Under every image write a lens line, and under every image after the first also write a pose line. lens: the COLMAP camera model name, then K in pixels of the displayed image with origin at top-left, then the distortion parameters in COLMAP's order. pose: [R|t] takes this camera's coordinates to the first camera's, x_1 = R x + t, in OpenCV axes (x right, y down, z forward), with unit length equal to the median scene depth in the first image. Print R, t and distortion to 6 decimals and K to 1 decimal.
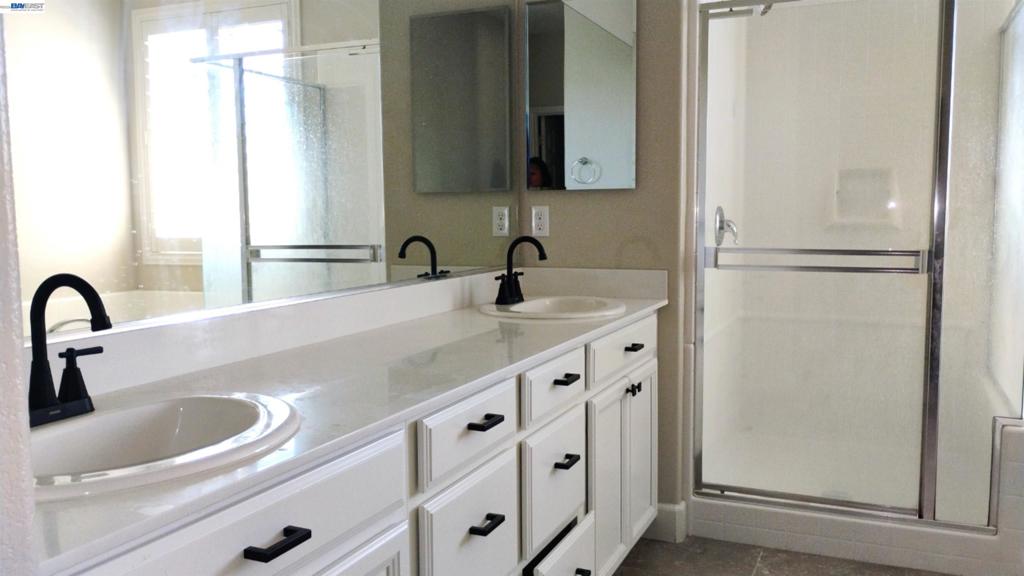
lens RADIAL K [[858.9, 0, 513.6], [0, 858.9, 291.4], [0, 0, 1]] dist [0.071969, -0.089770]
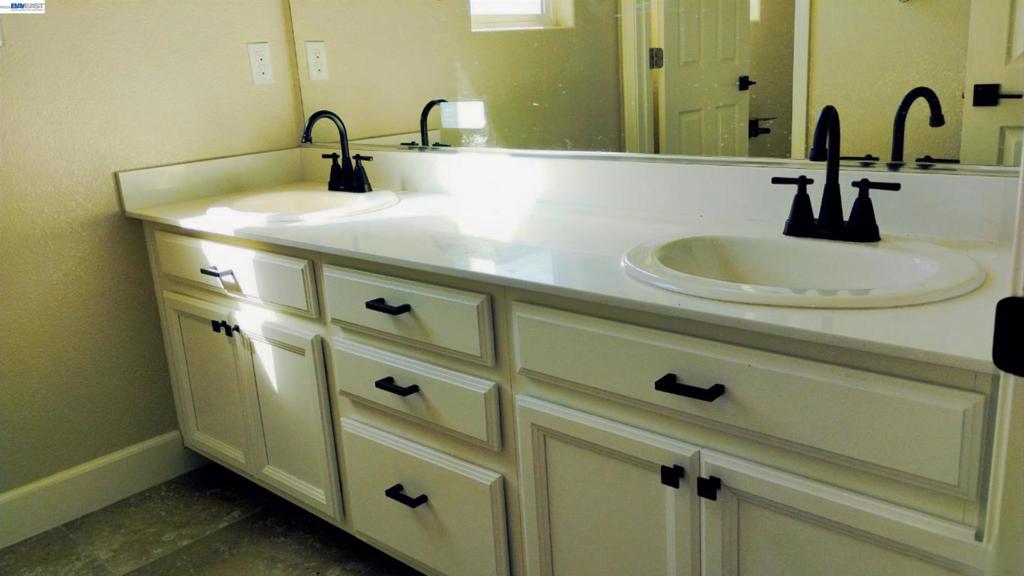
lens RADIAL K [[858.9, 0, 513.6], [0, 858.9, 291.4], [0, 0, 1]] dist [0.071969, -0.089770]
pose [[-0.323923, 0.290899, -0.900251, 0.769879], [-0.015406, 0.949808, 0.312455, -0.164200], [0.945958, 0.115081, -0.303183, 1.401550]]
